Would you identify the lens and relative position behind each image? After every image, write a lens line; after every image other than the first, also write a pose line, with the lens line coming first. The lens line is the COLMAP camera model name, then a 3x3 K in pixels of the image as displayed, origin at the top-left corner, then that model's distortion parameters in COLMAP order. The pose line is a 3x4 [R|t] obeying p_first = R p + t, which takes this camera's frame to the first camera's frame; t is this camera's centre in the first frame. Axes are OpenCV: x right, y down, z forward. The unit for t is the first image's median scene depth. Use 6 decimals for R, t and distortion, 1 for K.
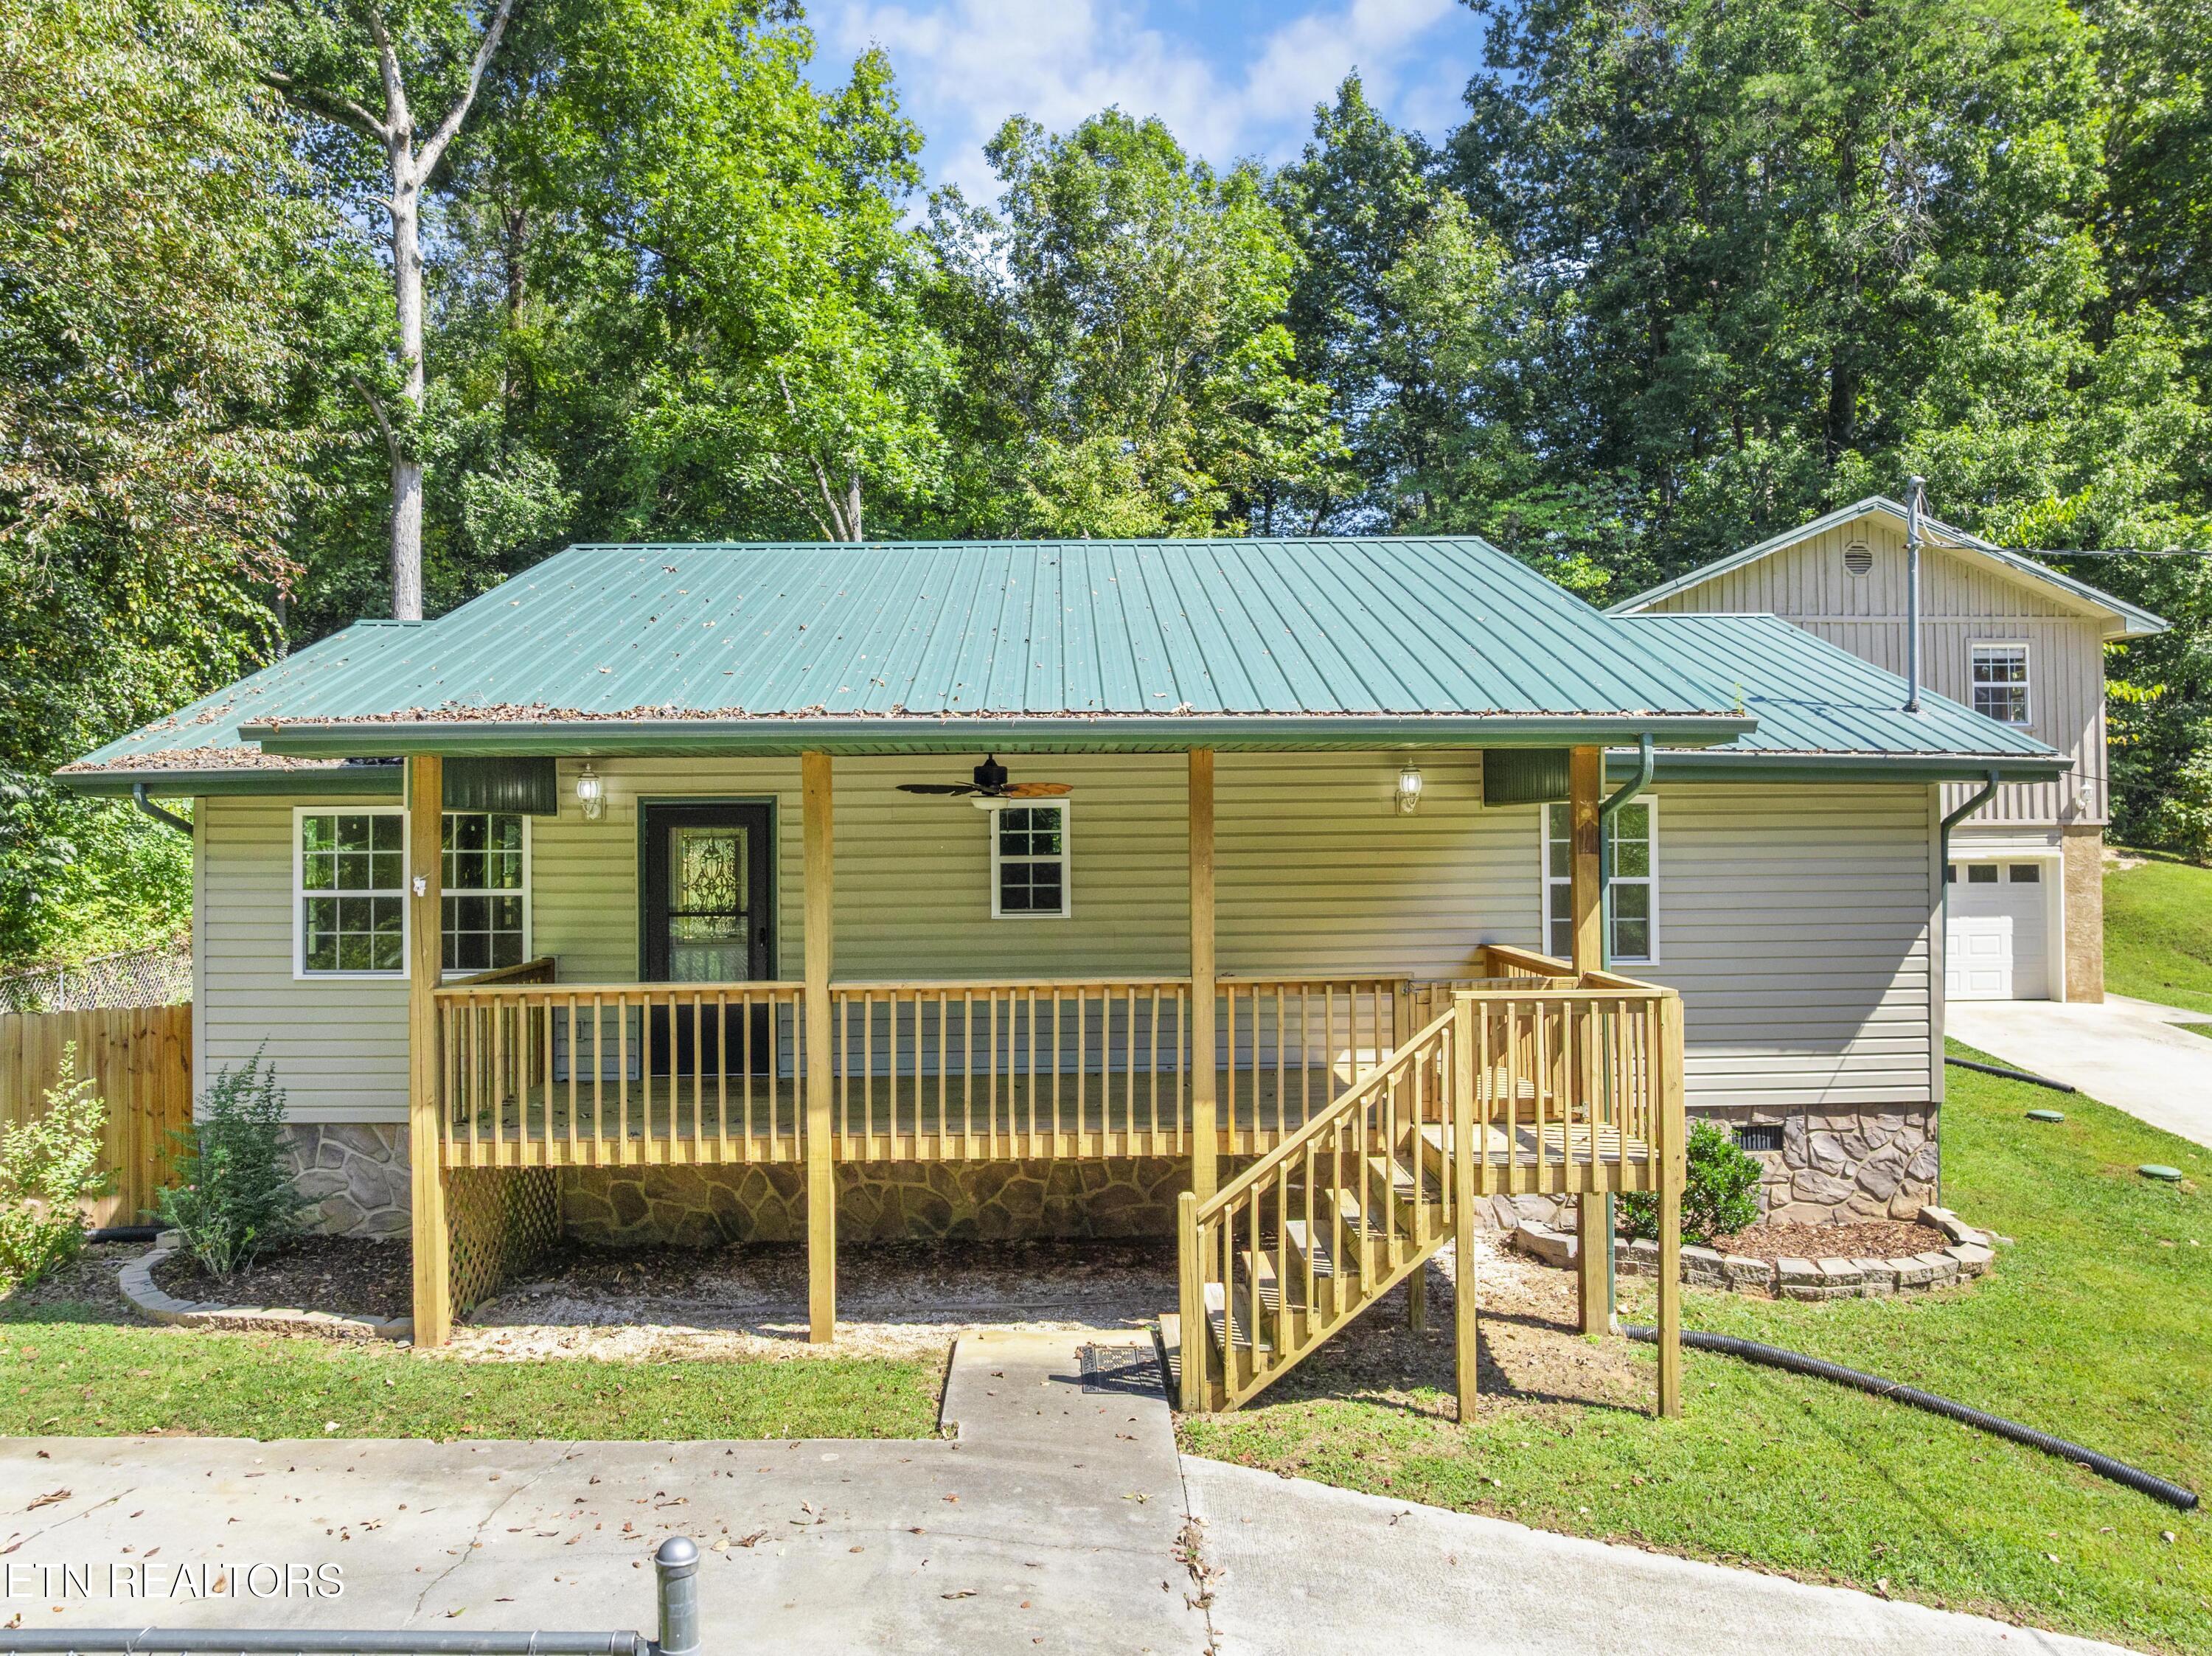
lens RADIAL K [[1588.3, 0, 1097.4], [0, 1588.3, 805.0], [0, 0, 1]] dist [-0.045720, 0.010654]
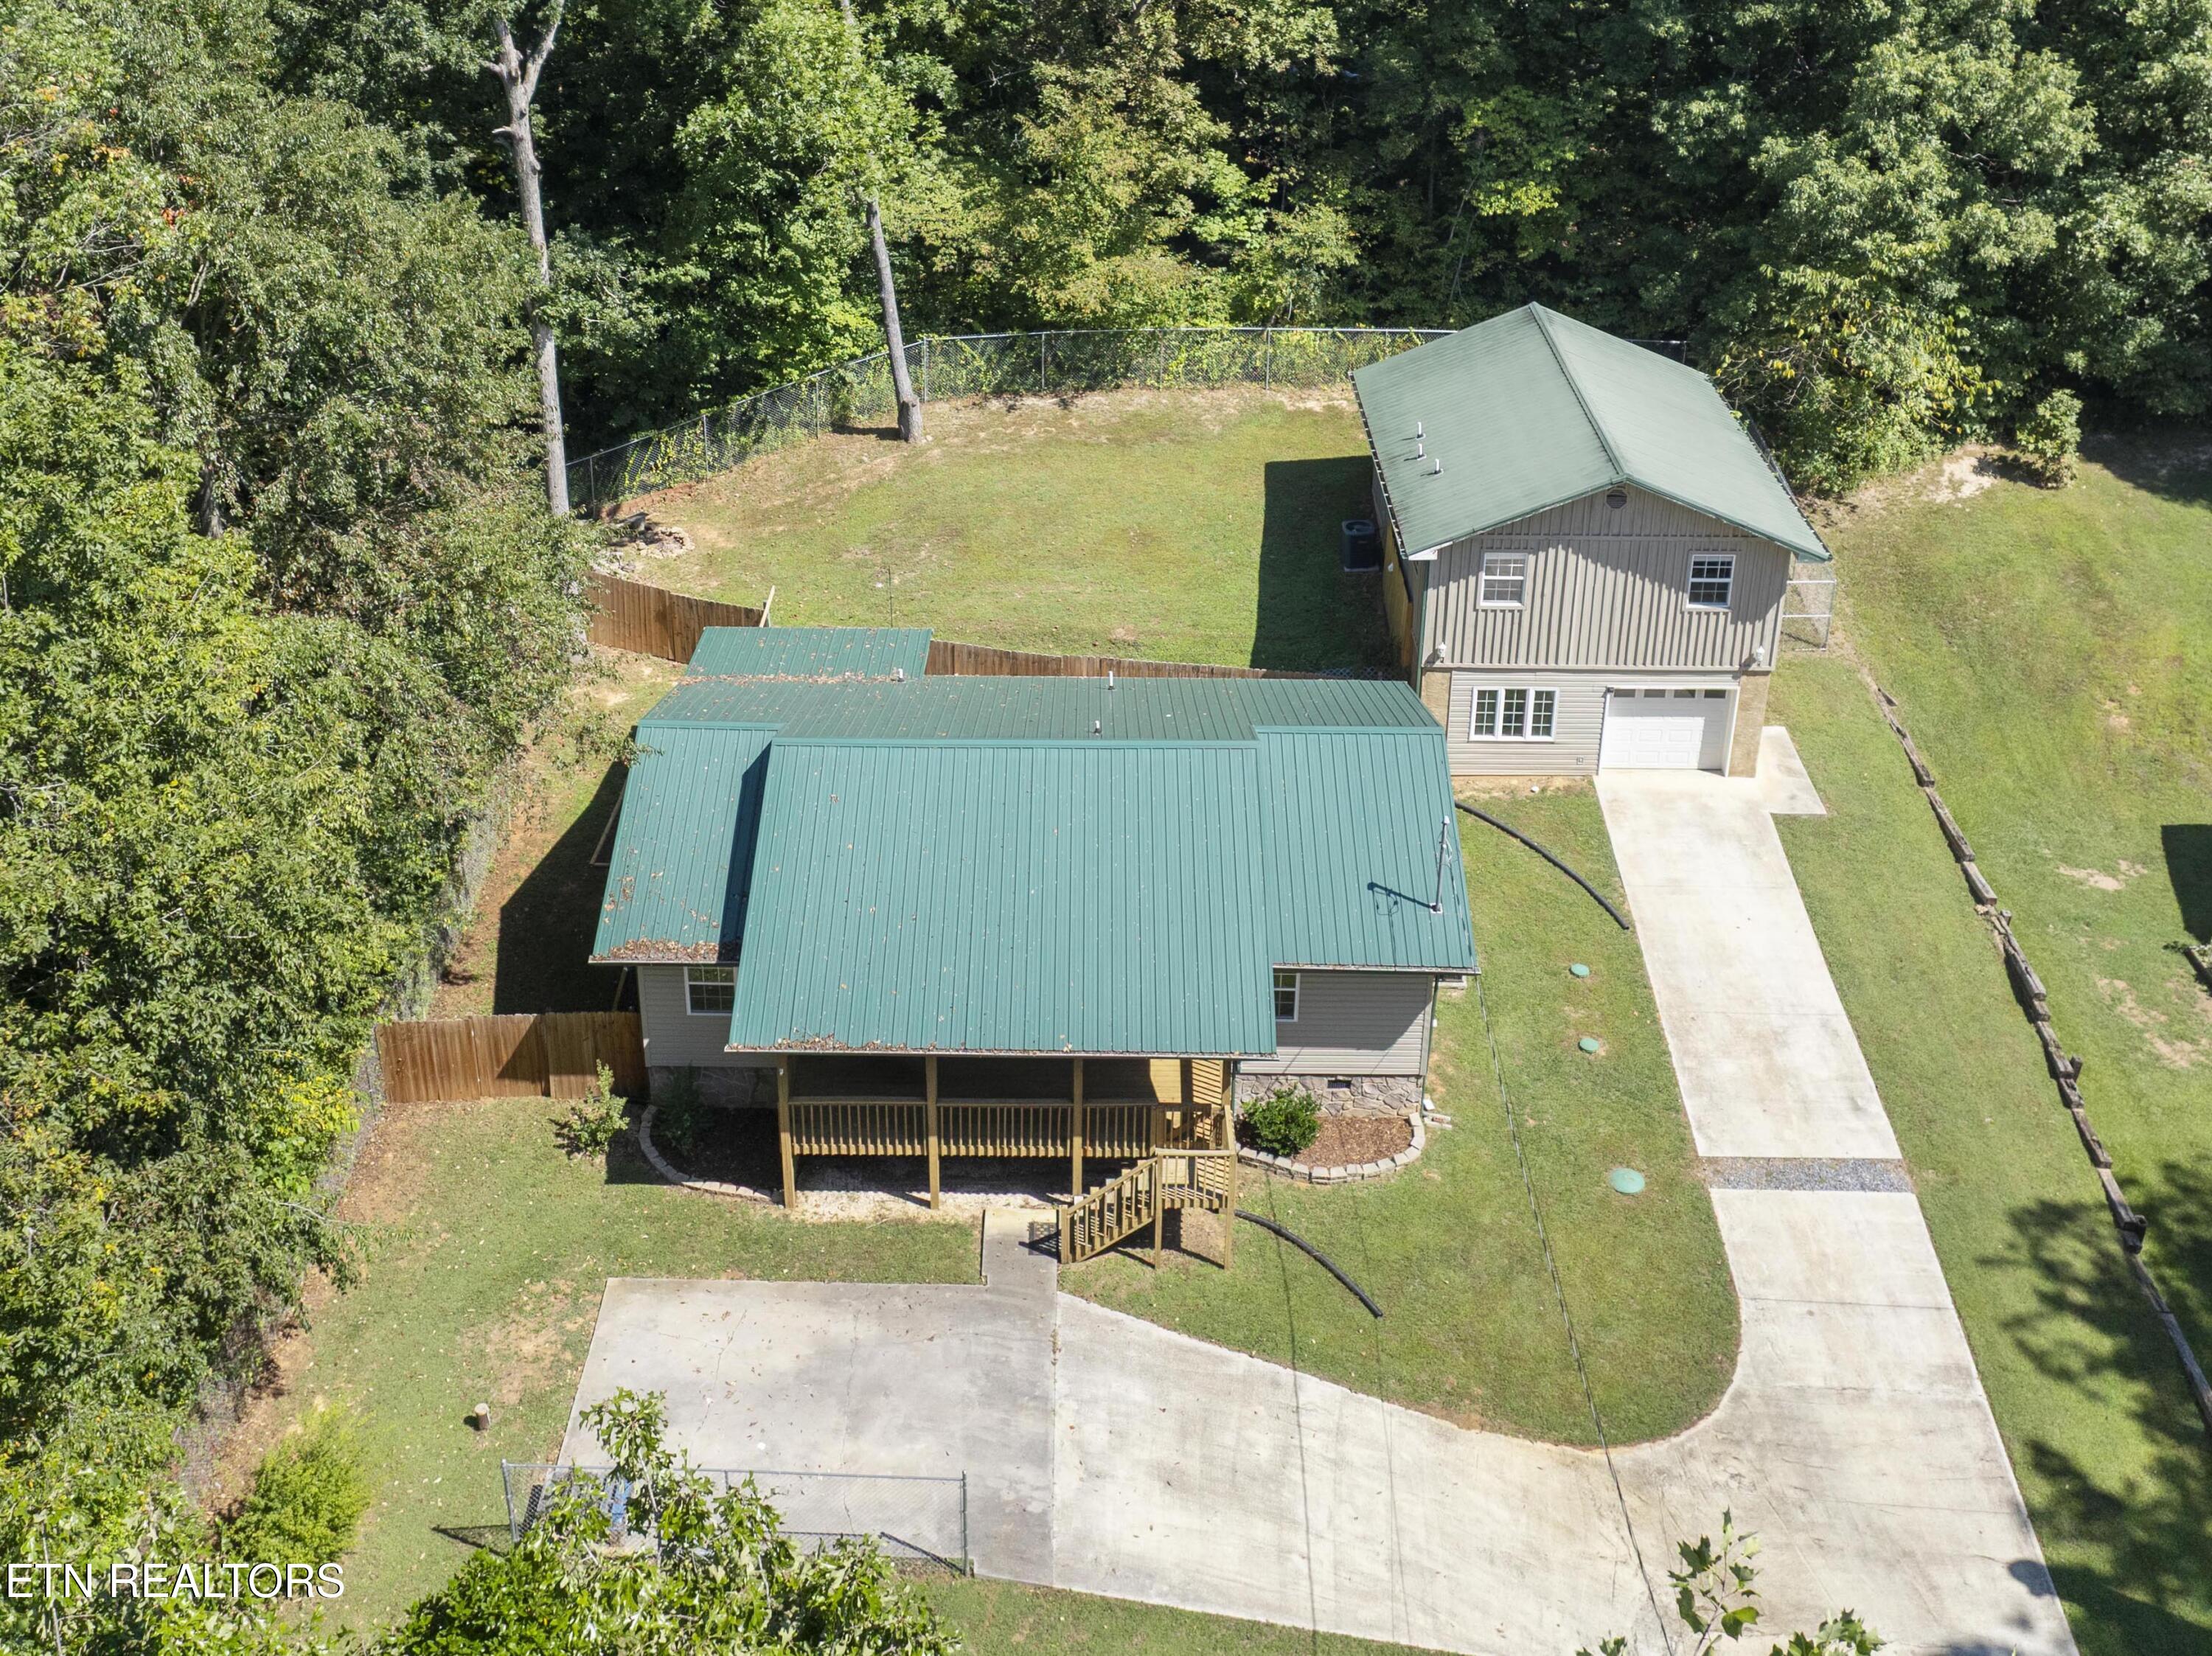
lens RADIAL K [[2290.6, 0, 1074.0], [0, 2290.6, 476.5], [0, 0, 1]] dist [-0.027805, 0.000000]
pose [[0.999454, 0.020244, -0.026115, 0.110732], [-0.007631, 0.910394, 0.413673, -1.914852], [0.032149, -0.413248, 0.910051, -1.609312]]
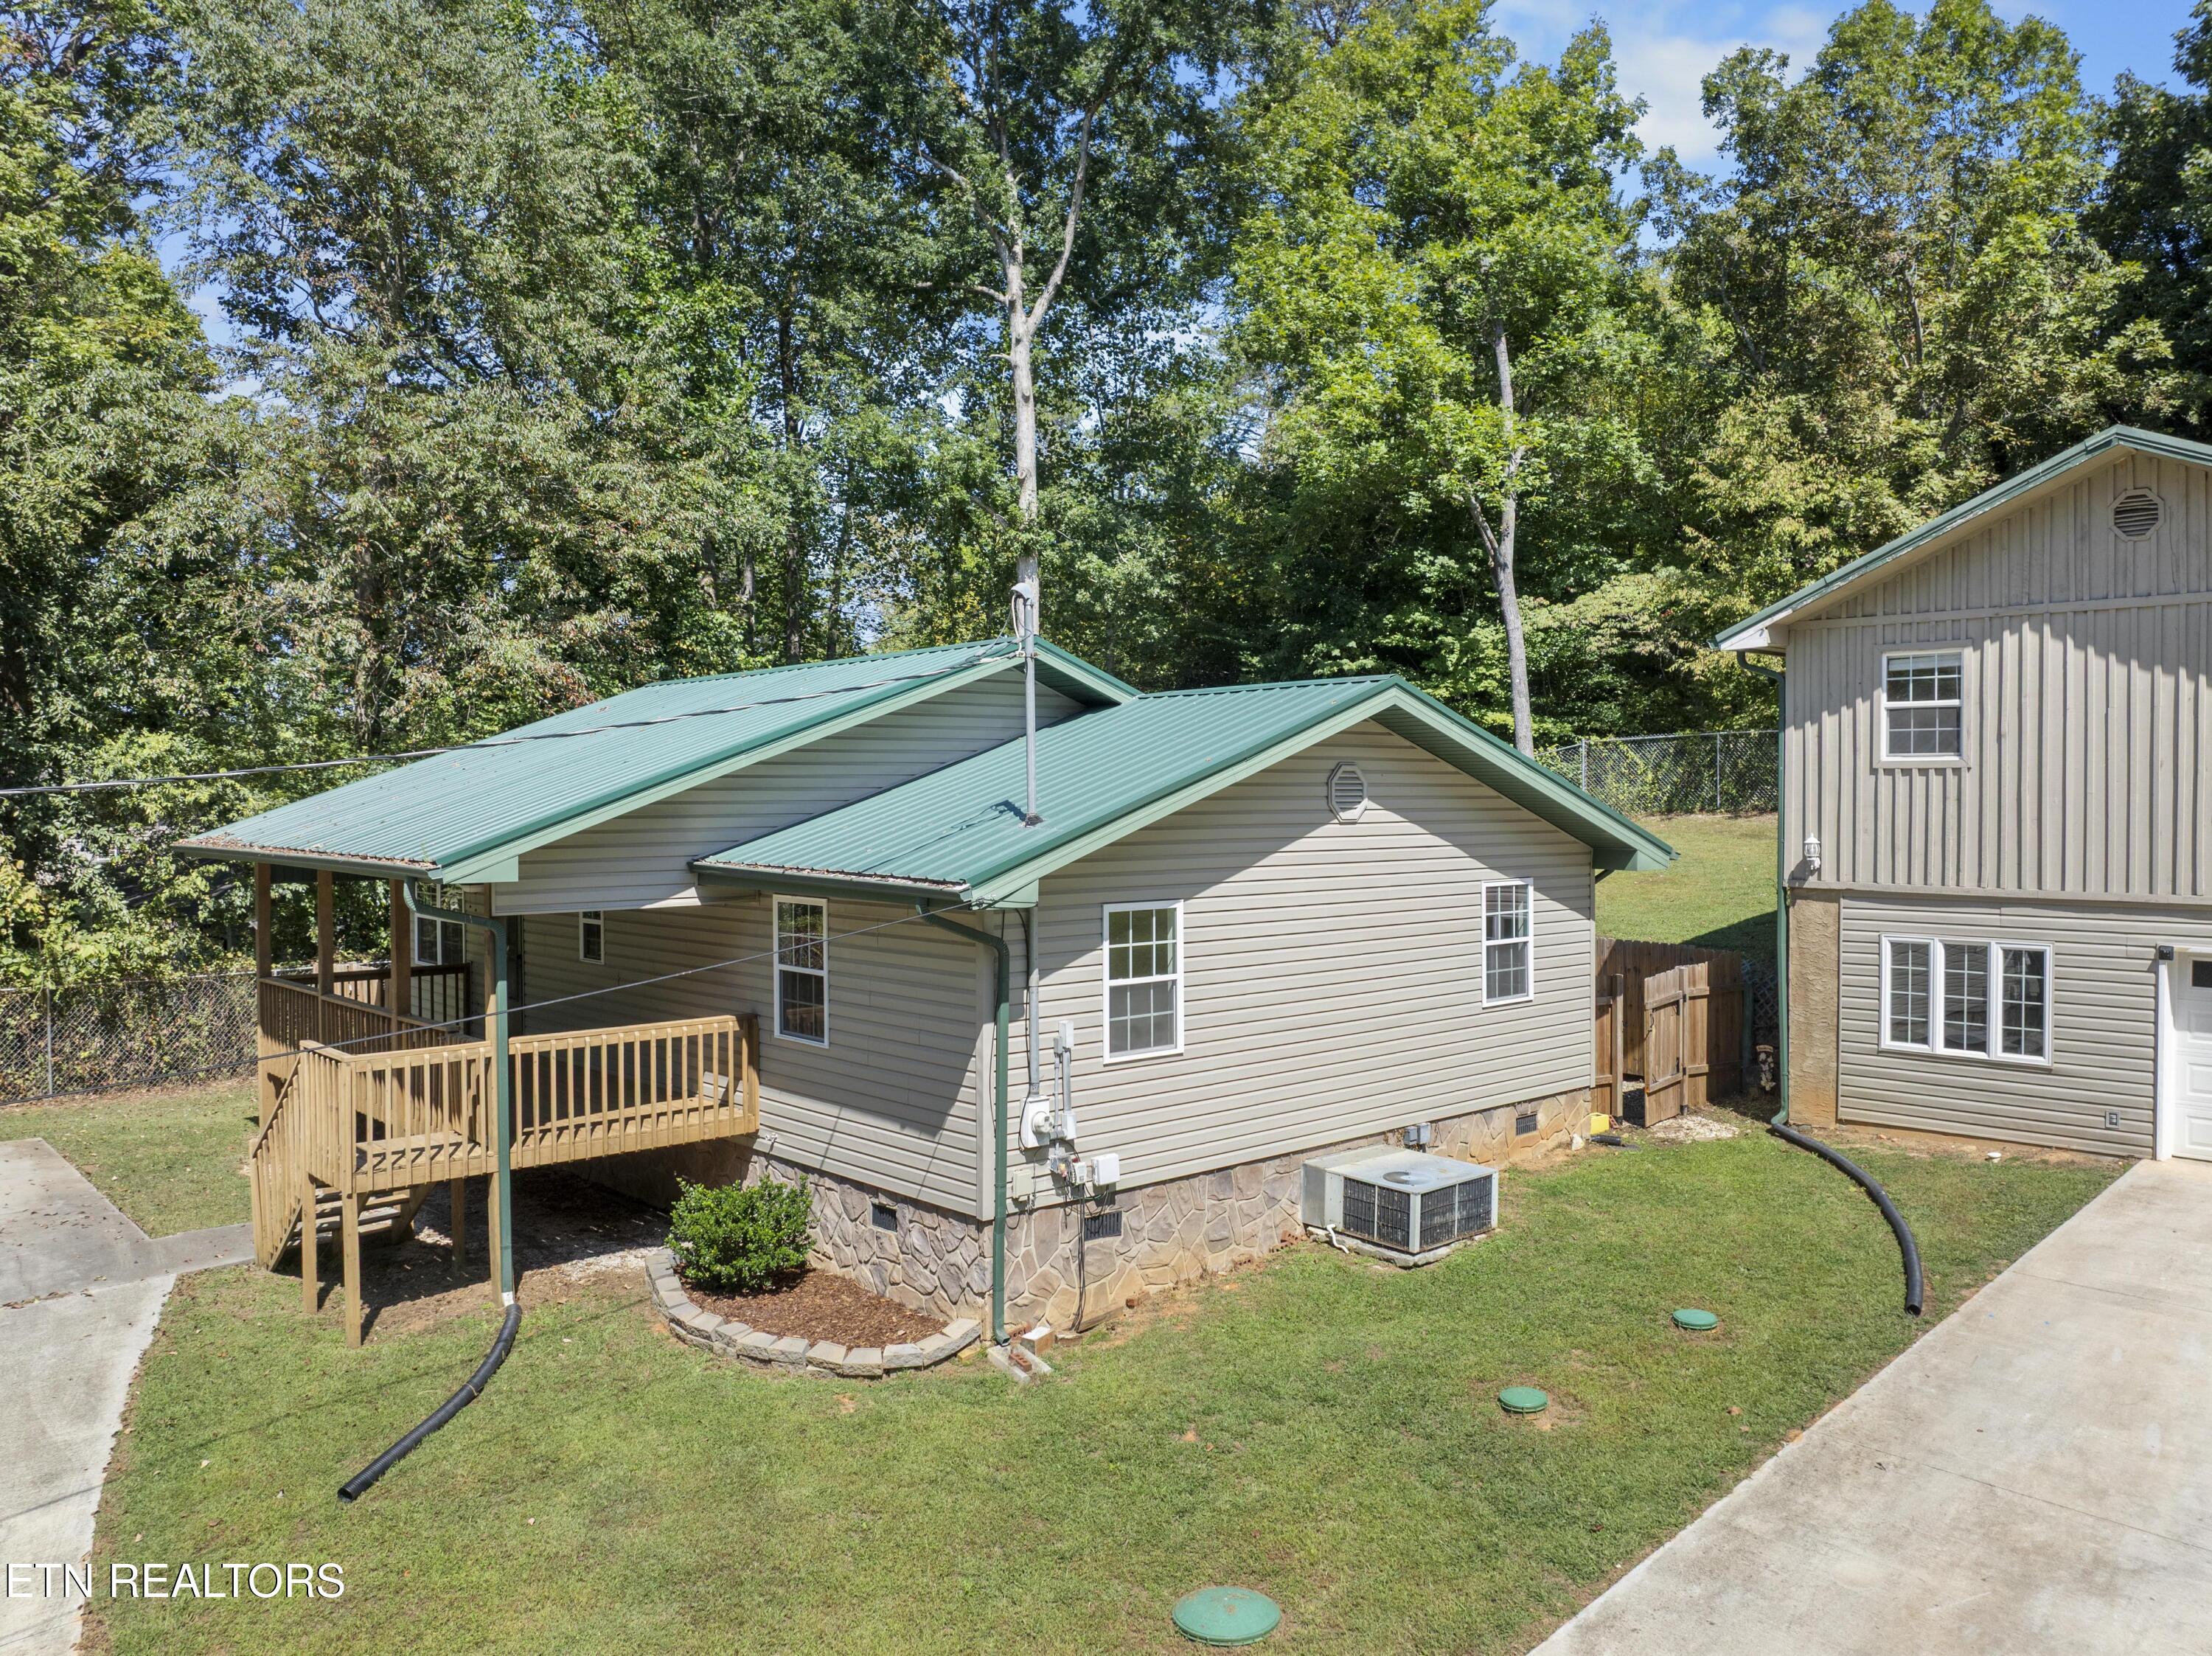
lens RADIAL K [[1645.2, 0, 1165.6], [0, 1645.2, 826.7], [0, 0, 1]] dist [-0.035910, -0.007179]
pose [[0.670802, 0.016805, -0.741446, 1.384942], [0.013317, 0.999309, 0.034698, -0.095259], [0.741517, -0.033149, 0.670115, 0.393688]]
